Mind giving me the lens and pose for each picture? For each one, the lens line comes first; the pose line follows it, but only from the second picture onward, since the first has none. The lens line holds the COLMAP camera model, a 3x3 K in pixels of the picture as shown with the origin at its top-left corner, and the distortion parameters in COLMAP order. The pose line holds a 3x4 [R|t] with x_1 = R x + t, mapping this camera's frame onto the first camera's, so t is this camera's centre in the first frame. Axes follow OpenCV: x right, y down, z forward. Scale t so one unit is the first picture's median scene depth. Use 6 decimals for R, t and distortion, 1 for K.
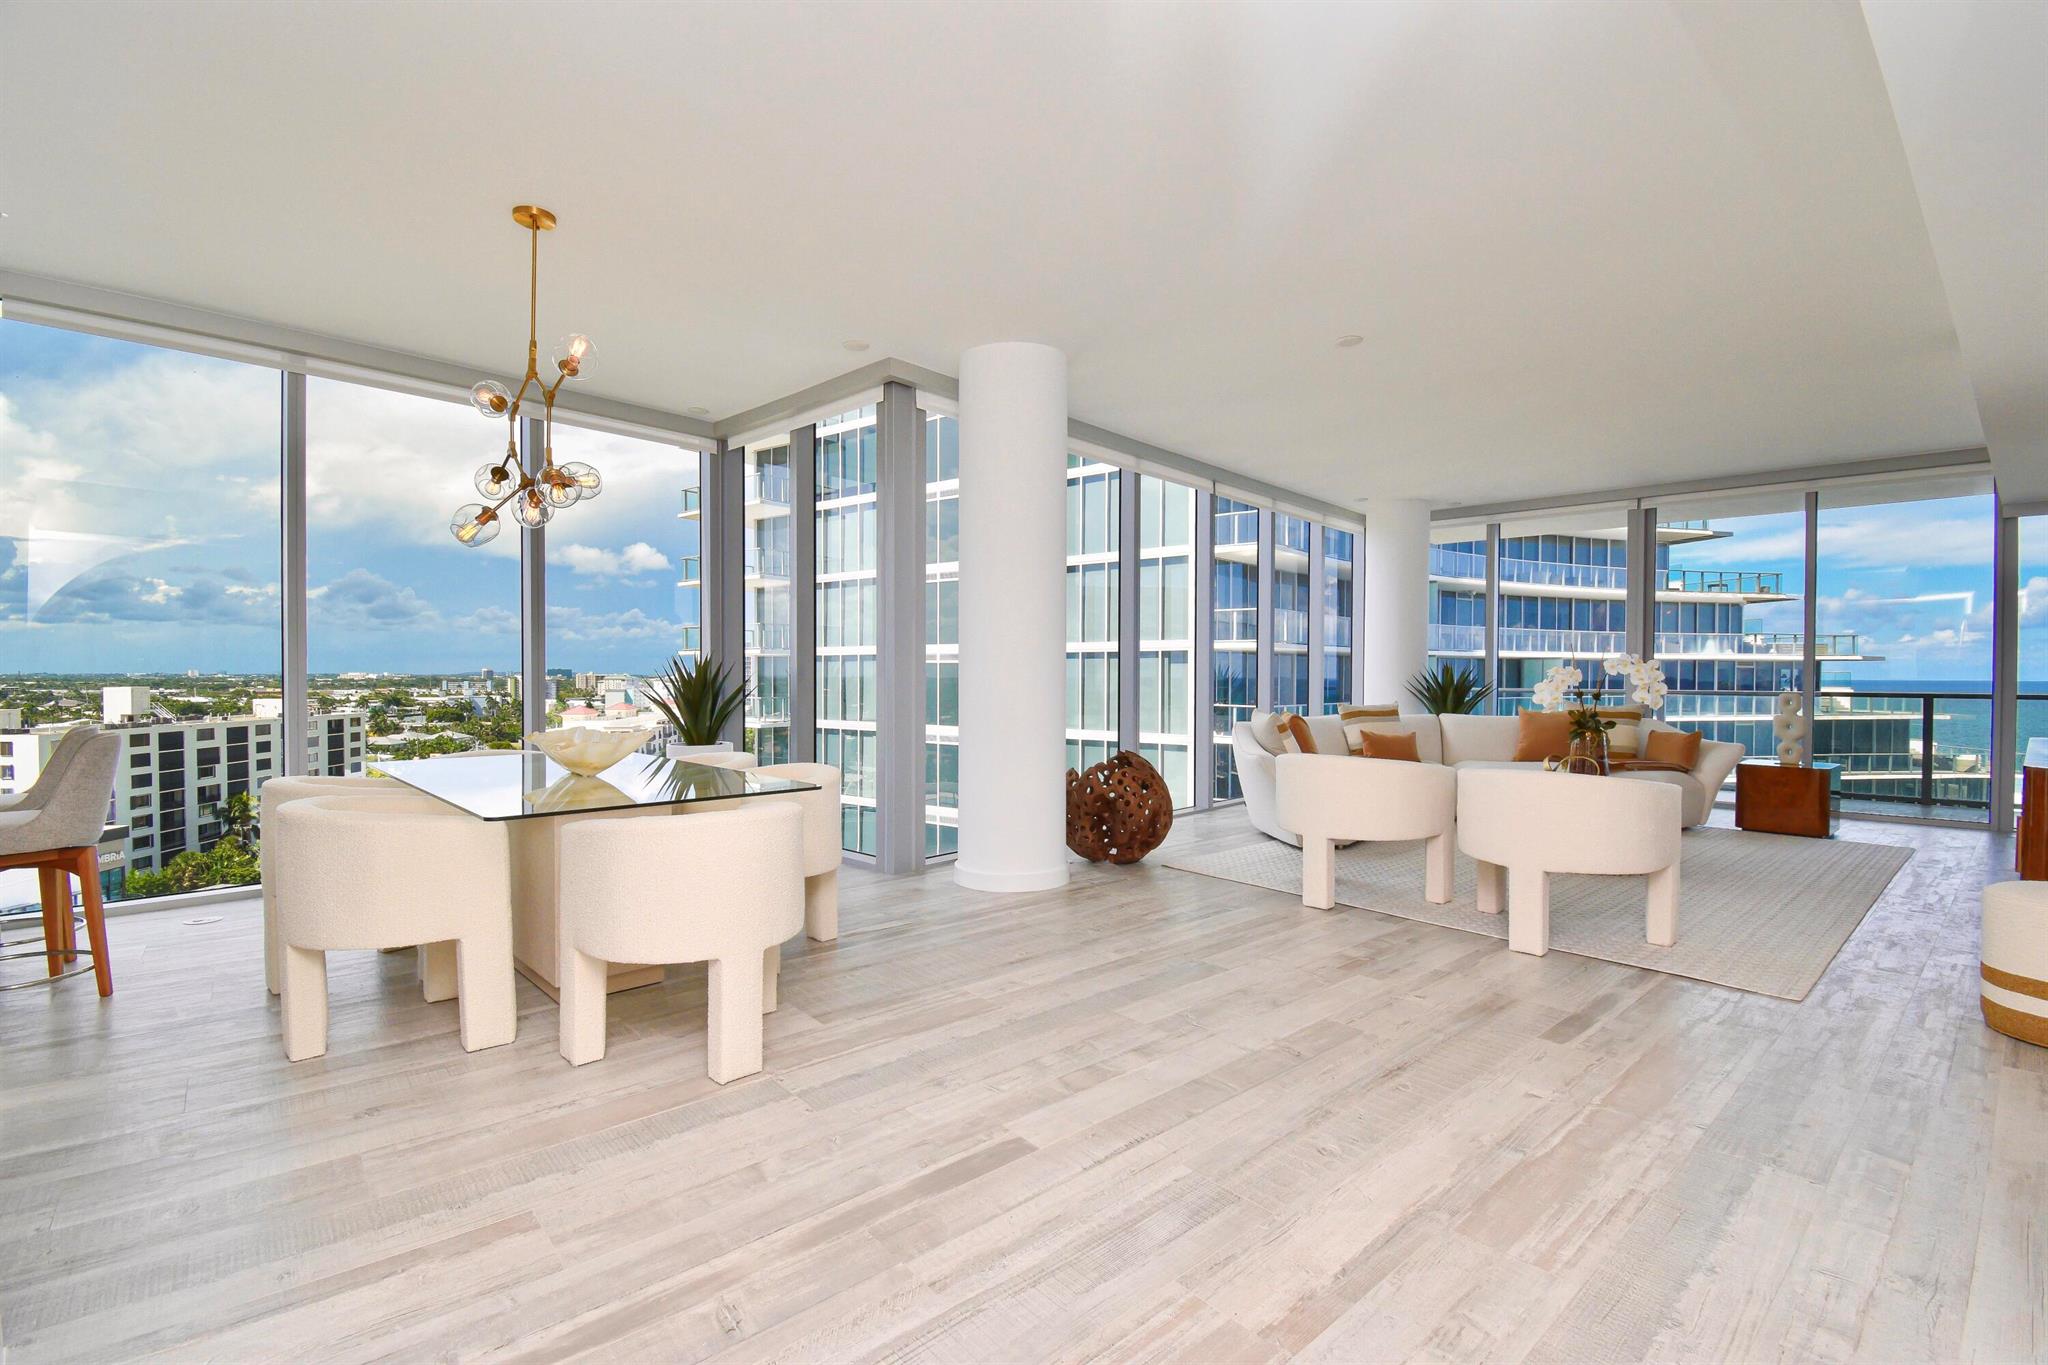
lens RADIAL K [[908.9, 0, 1033.9], [0, 908.9, 689.4], [0, 0, 1]] dist [0.002037, -0.016962]
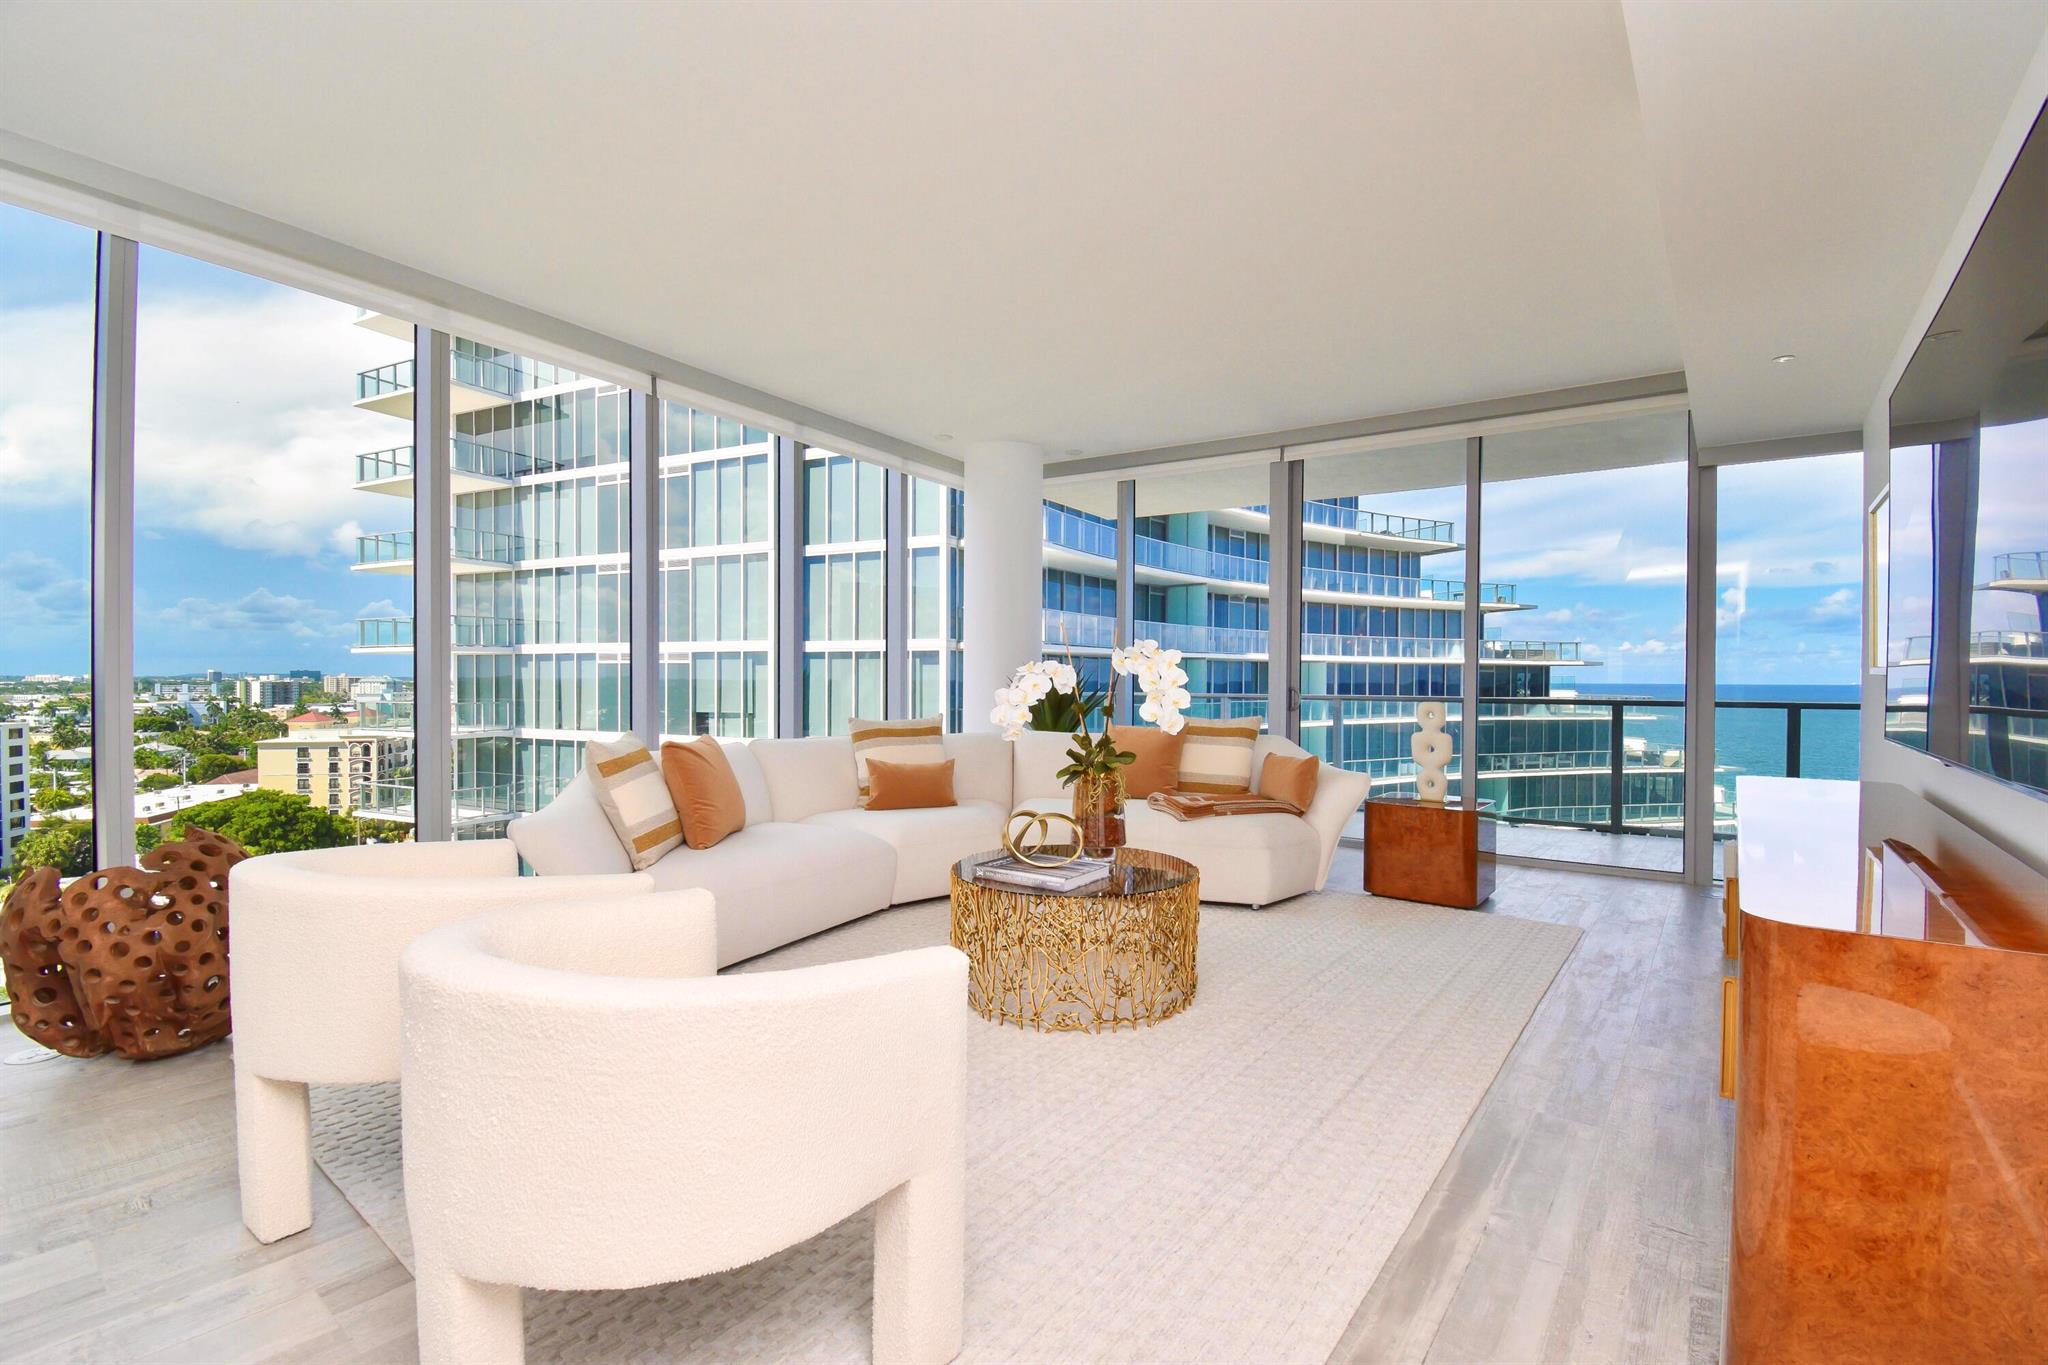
lens RADIAL K [[912.8, 0, 1040.1], [0, 912.8, 684.0], [0, 0, 1]] dist [0.001287, -0.016813]
pose [[0.979816, -0.000279, 0.199904, 0.463704], [0.002114, 0.999958, -0.008966, -0.004919], [-0.199893, 0.009207, 0.979775, 0.423431]]
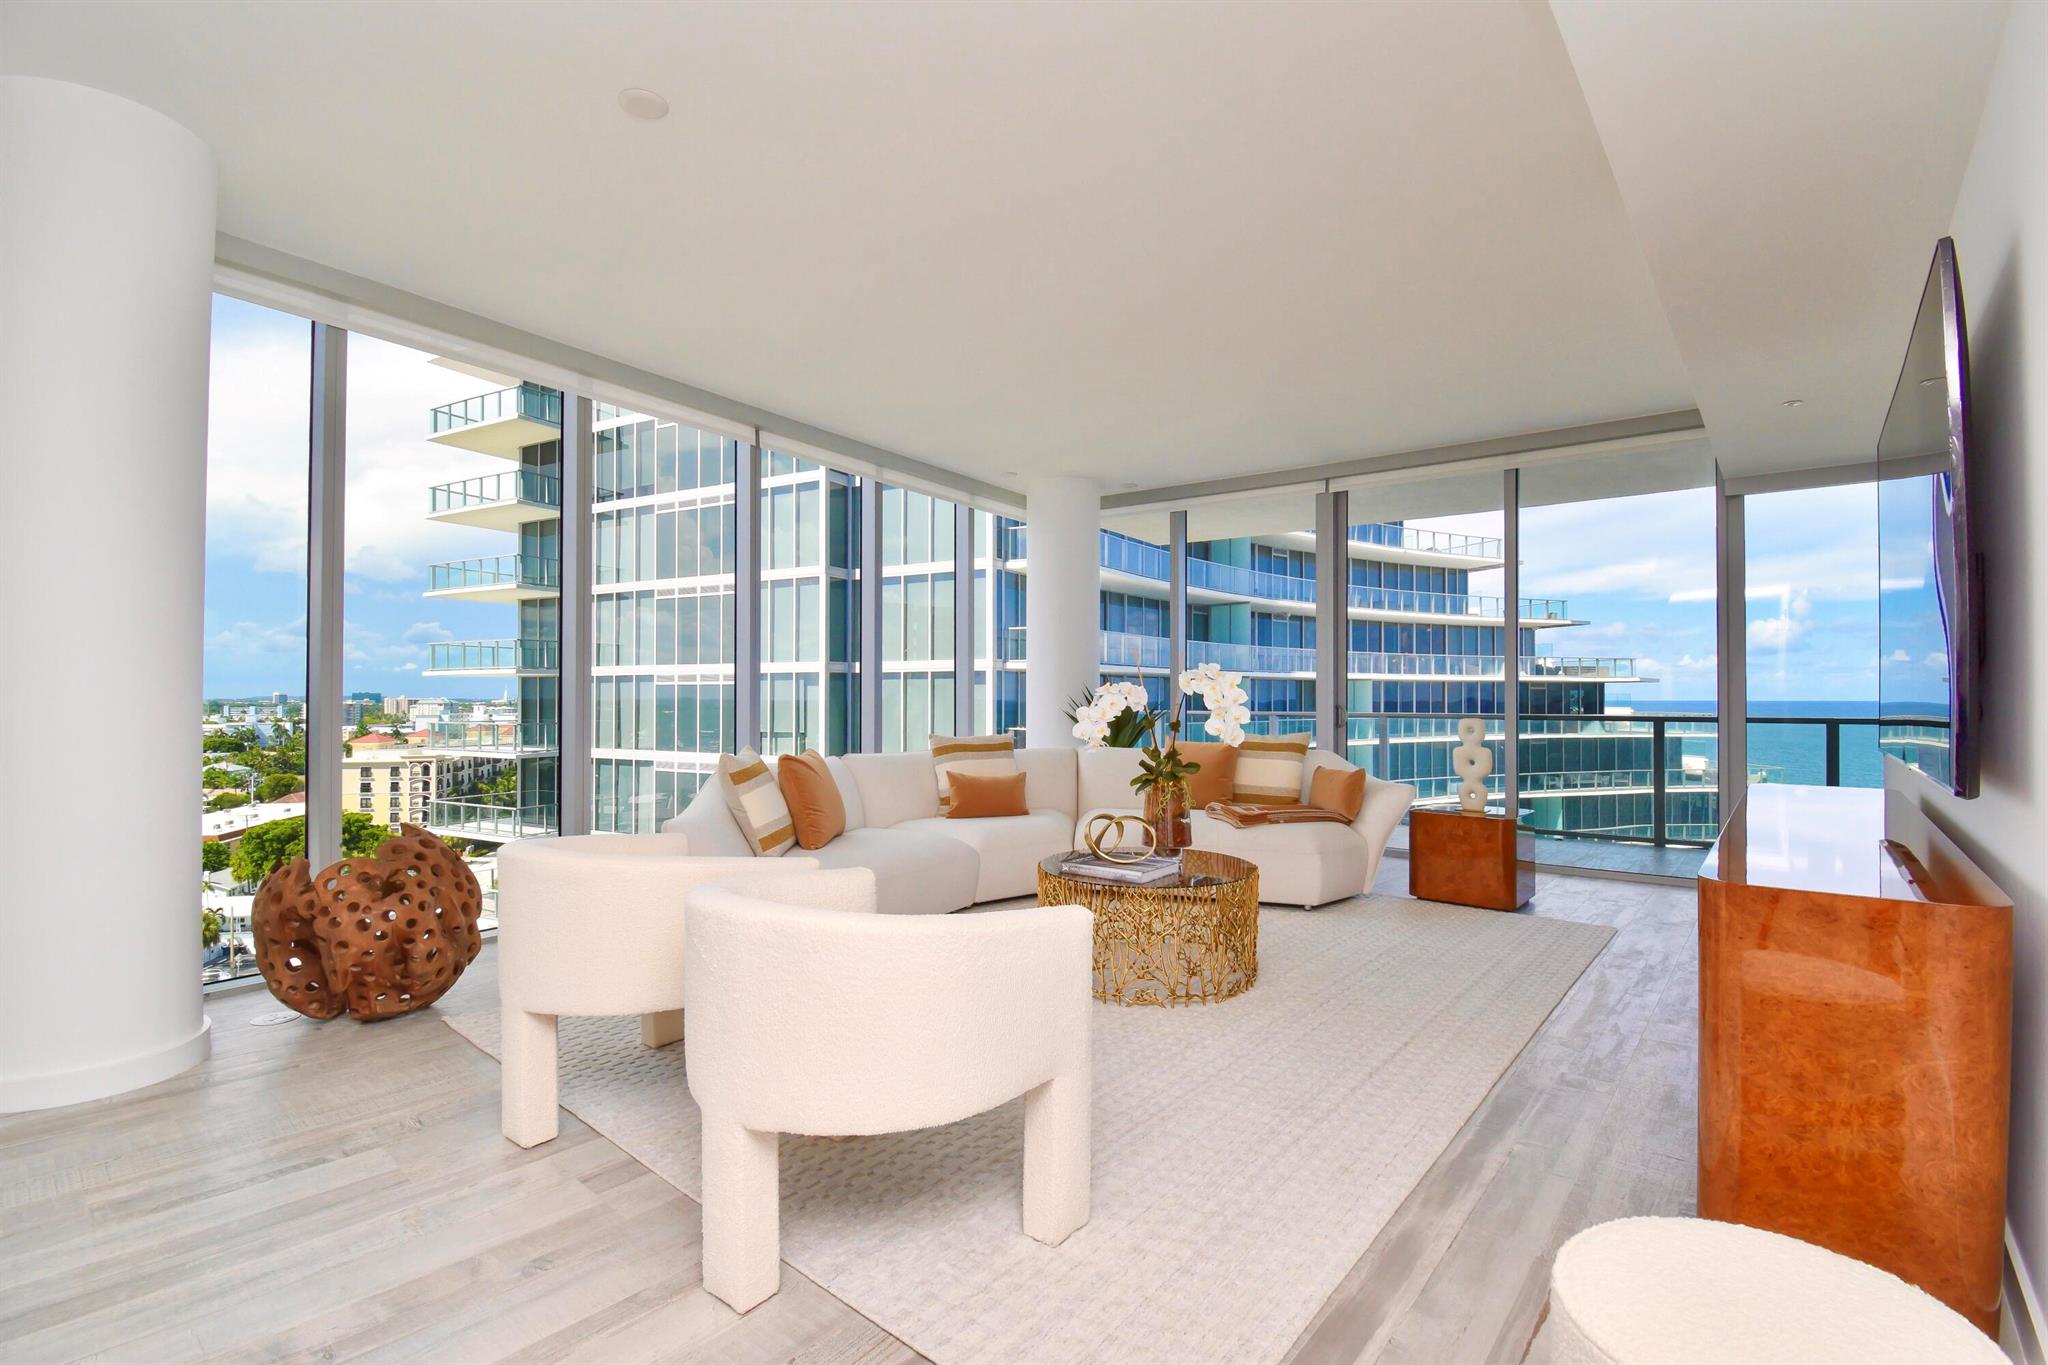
lens RADIAL K [[915.1, 0, 1037.9], [0, 915.1, 684.5], [0, 0, 1]] dist [0.003699, -0.017256]
pose [[0.988064, -0.000650, 0.154042, 0.420676], [0.005295, 0.999543, -0.029750, -0.003943], [-0.153952, 0.030211, 0.987616, 0.344227]]
